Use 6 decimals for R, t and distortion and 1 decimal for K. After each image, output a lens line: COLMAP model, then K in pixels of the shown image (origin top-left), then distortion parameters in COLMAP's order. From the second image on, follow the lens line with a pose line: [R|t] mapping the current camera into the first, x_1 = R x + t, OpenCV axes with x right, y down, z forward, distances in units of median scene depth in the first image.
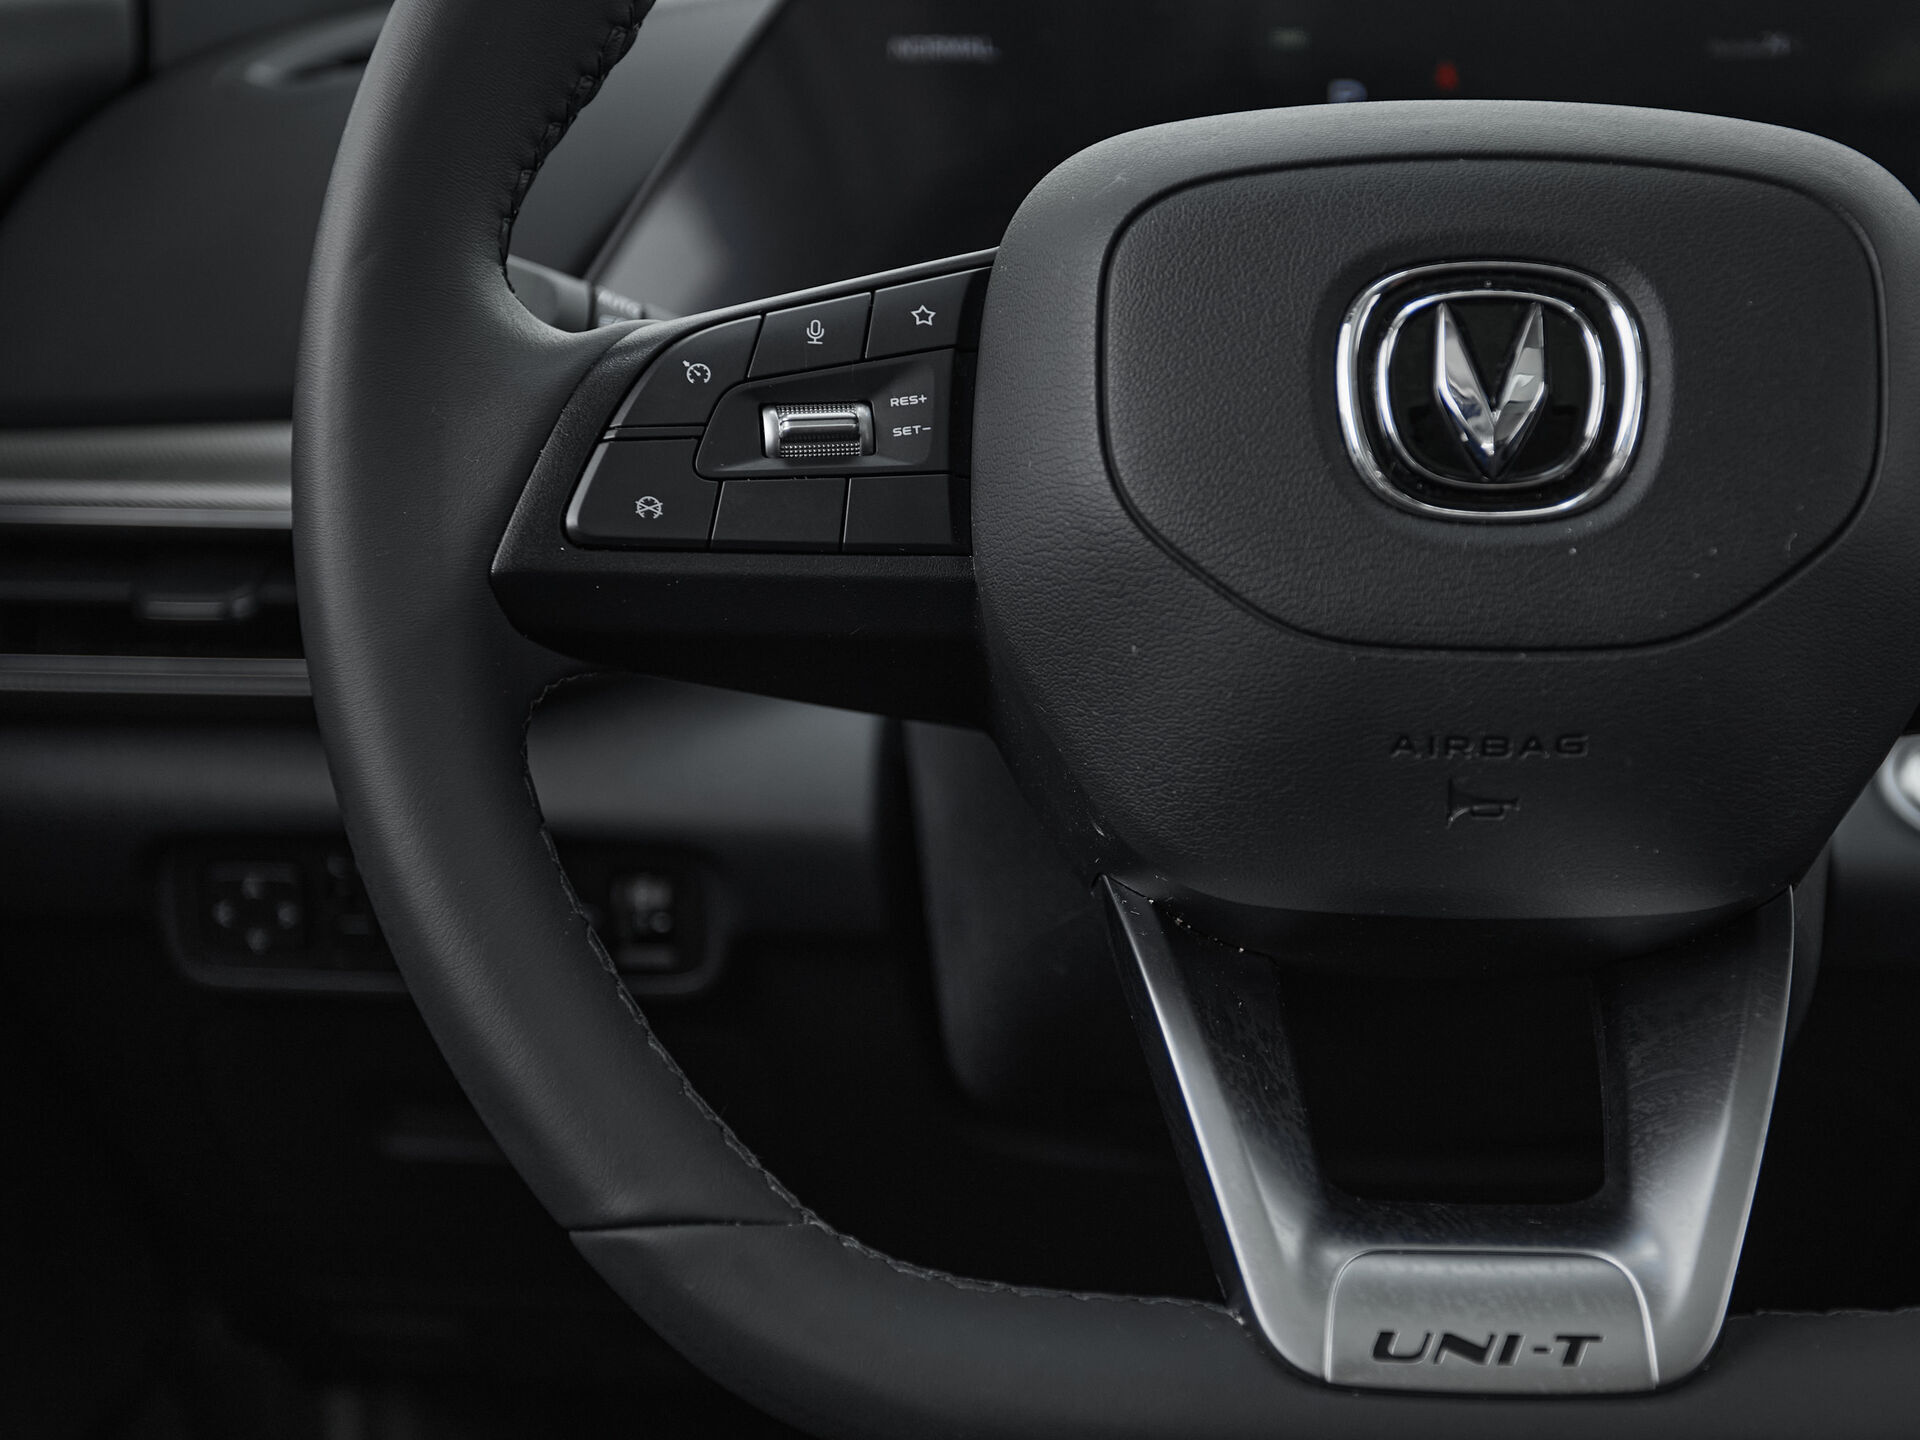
lens RADIAL K [[2823.1, 0, 960.6], [0, 2823.1, 793.7], [0, 0, 1]] dist [-0.003699, 0.008459]
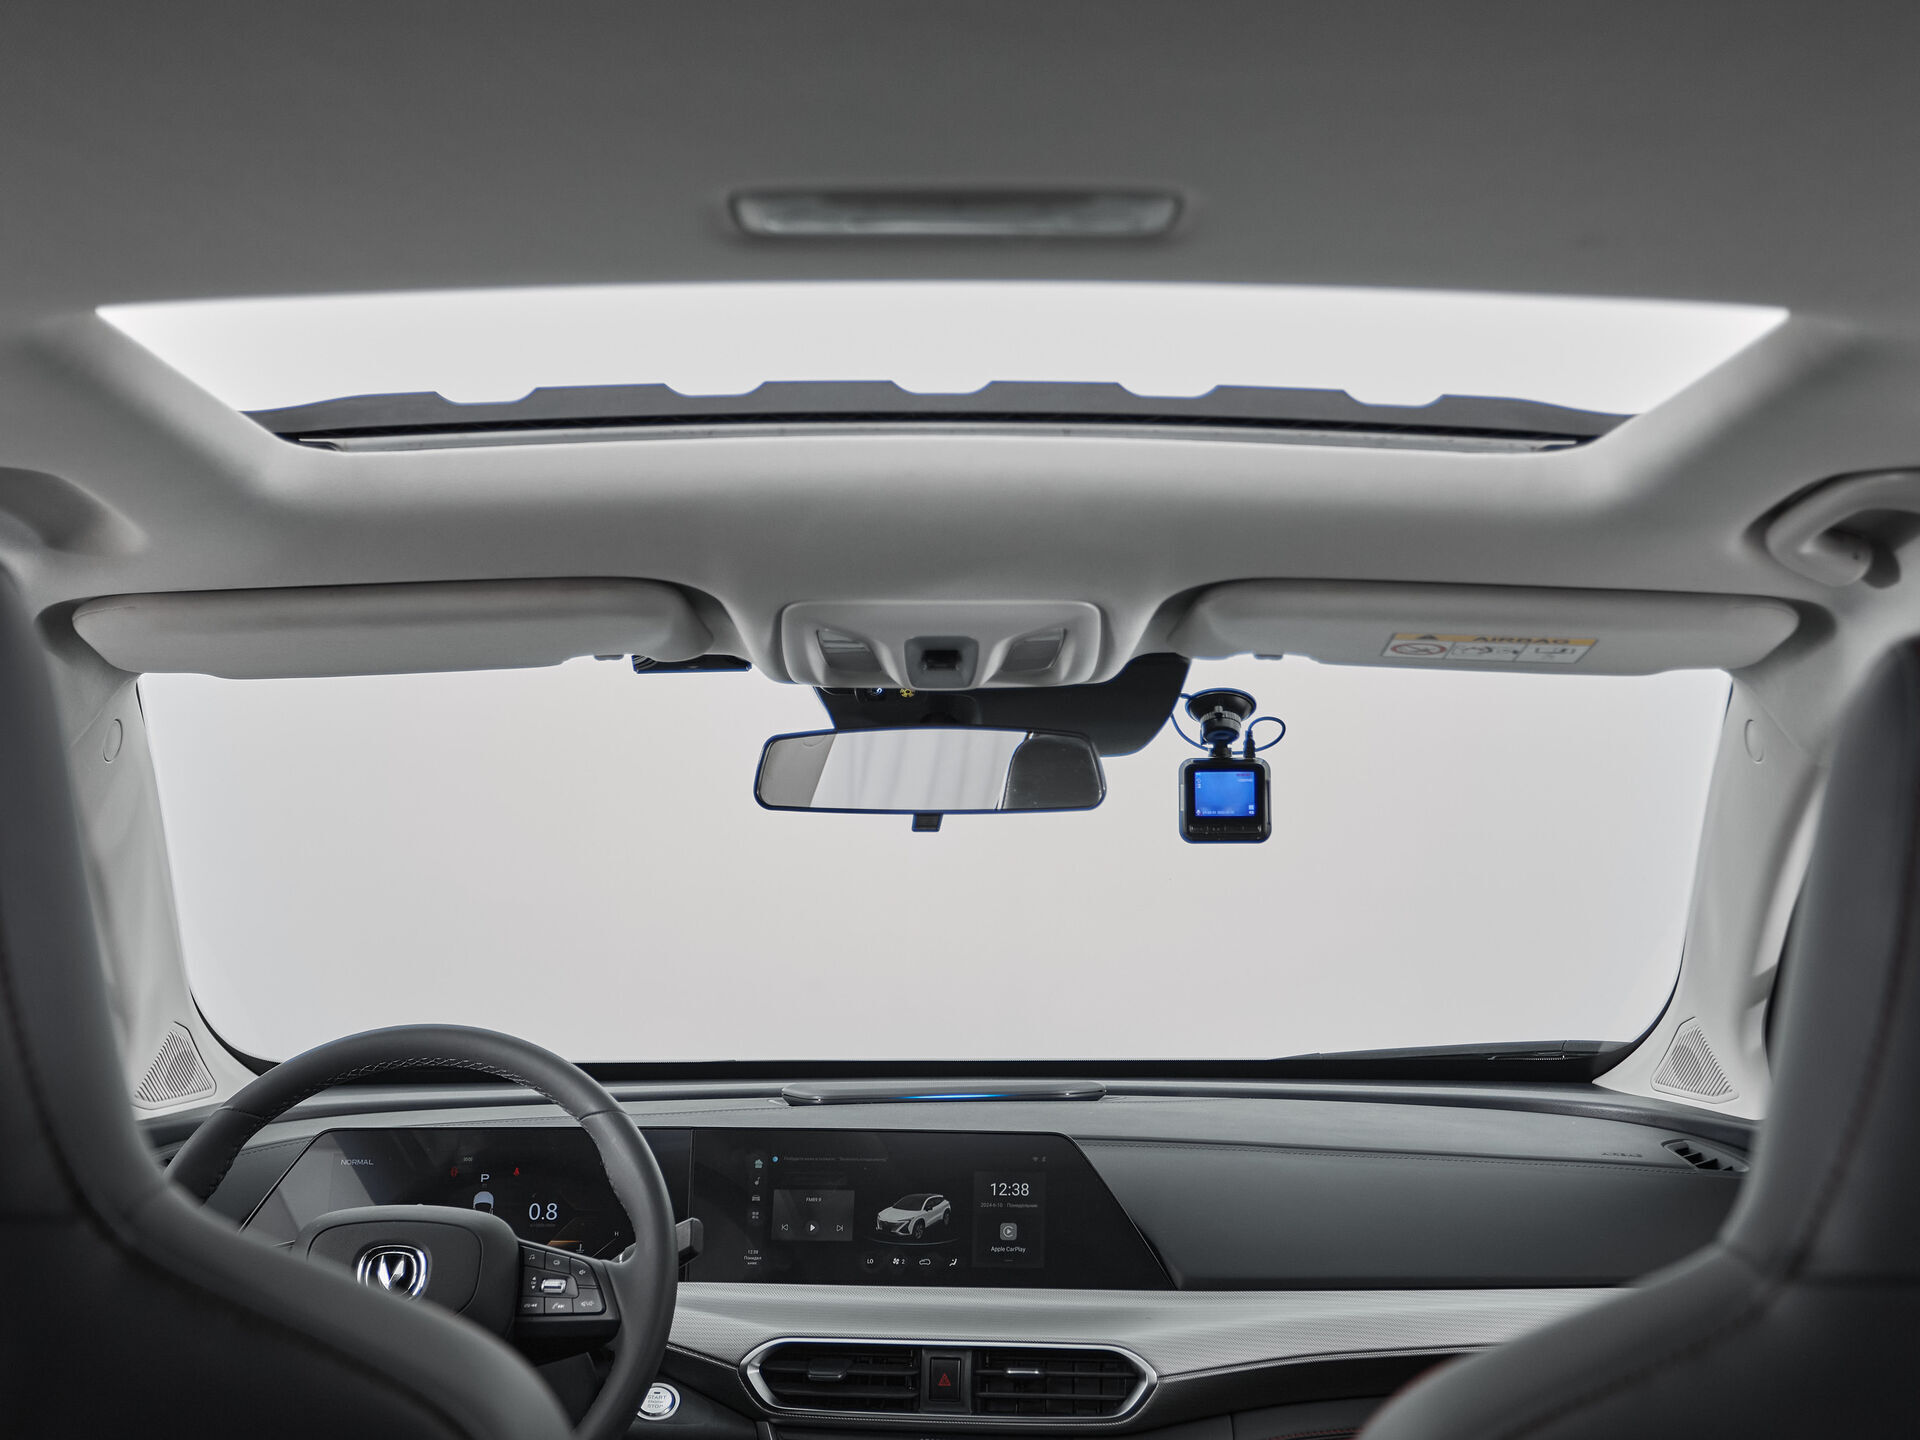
lens RADIAL K [[2300.4, 0, 953.4], [0, 2300.4, 661.4], [0, 0, 1]] dist [0.022898, 0.007372]
pose [[0.998522, 0.015181, 0.052182, 0.872077], [0.006252, 0.921728, -0.387786, 0.385783], [-0.053985, 0.387539, 0.920271, -2.798134]]
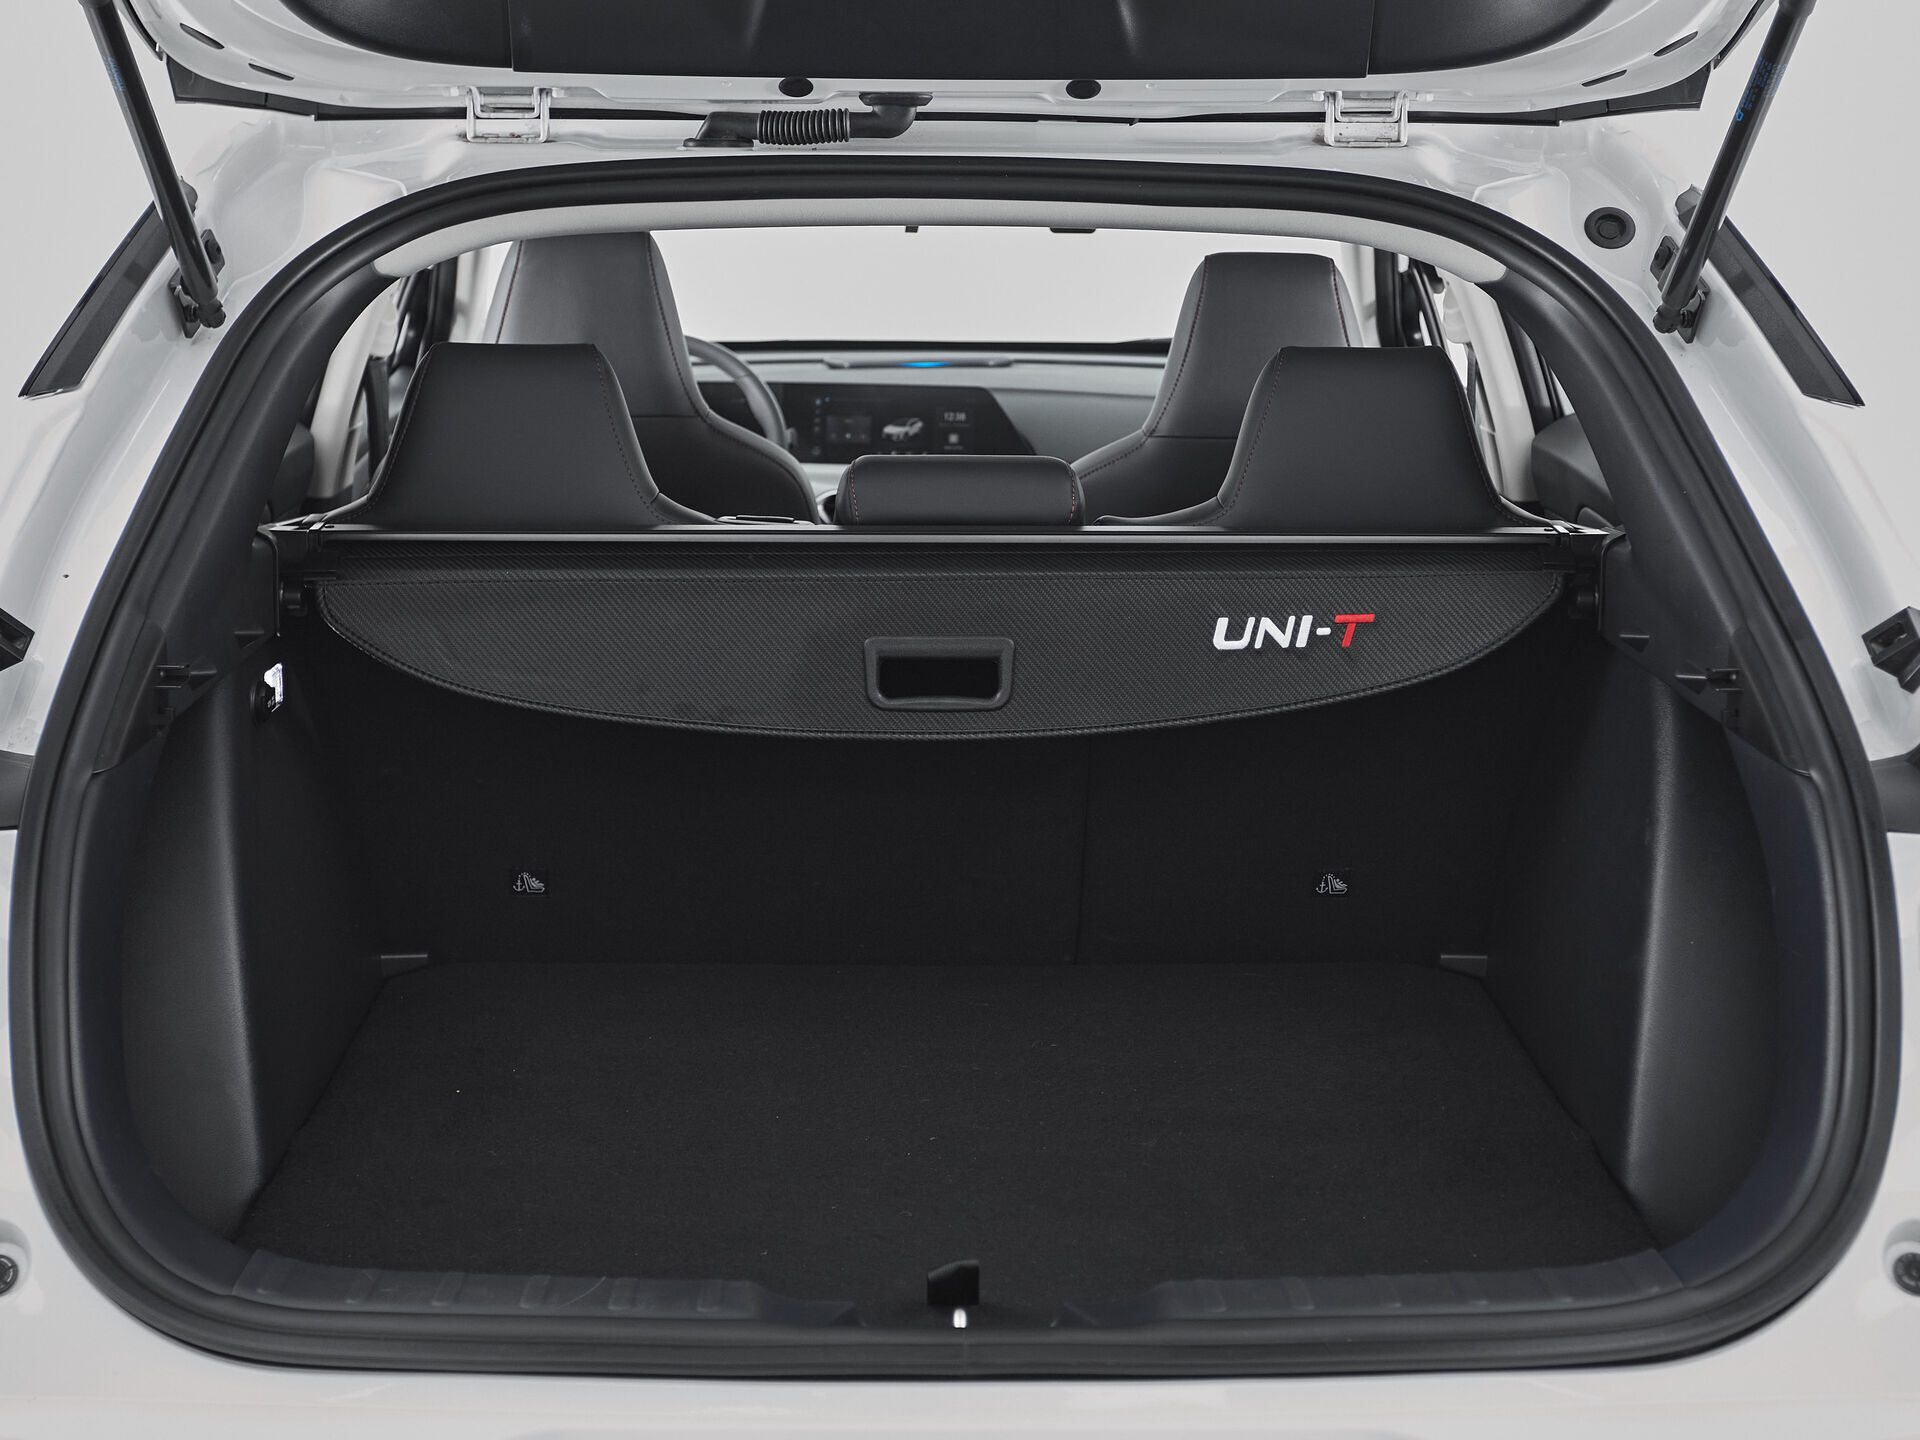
lens RADIAL K [[2969.0, 0, 813.9], [0, 2969.0, 718.1], [0, 0, 1]] dist [0.009320, 0.005601]
pose [[0.999746, 0.009287, 0.020522, 0.523786], [-0.007713, 0.997119, -0.075465, 1.459421], [-0.021164, 0.075288, 0.996937, -8.687576]]
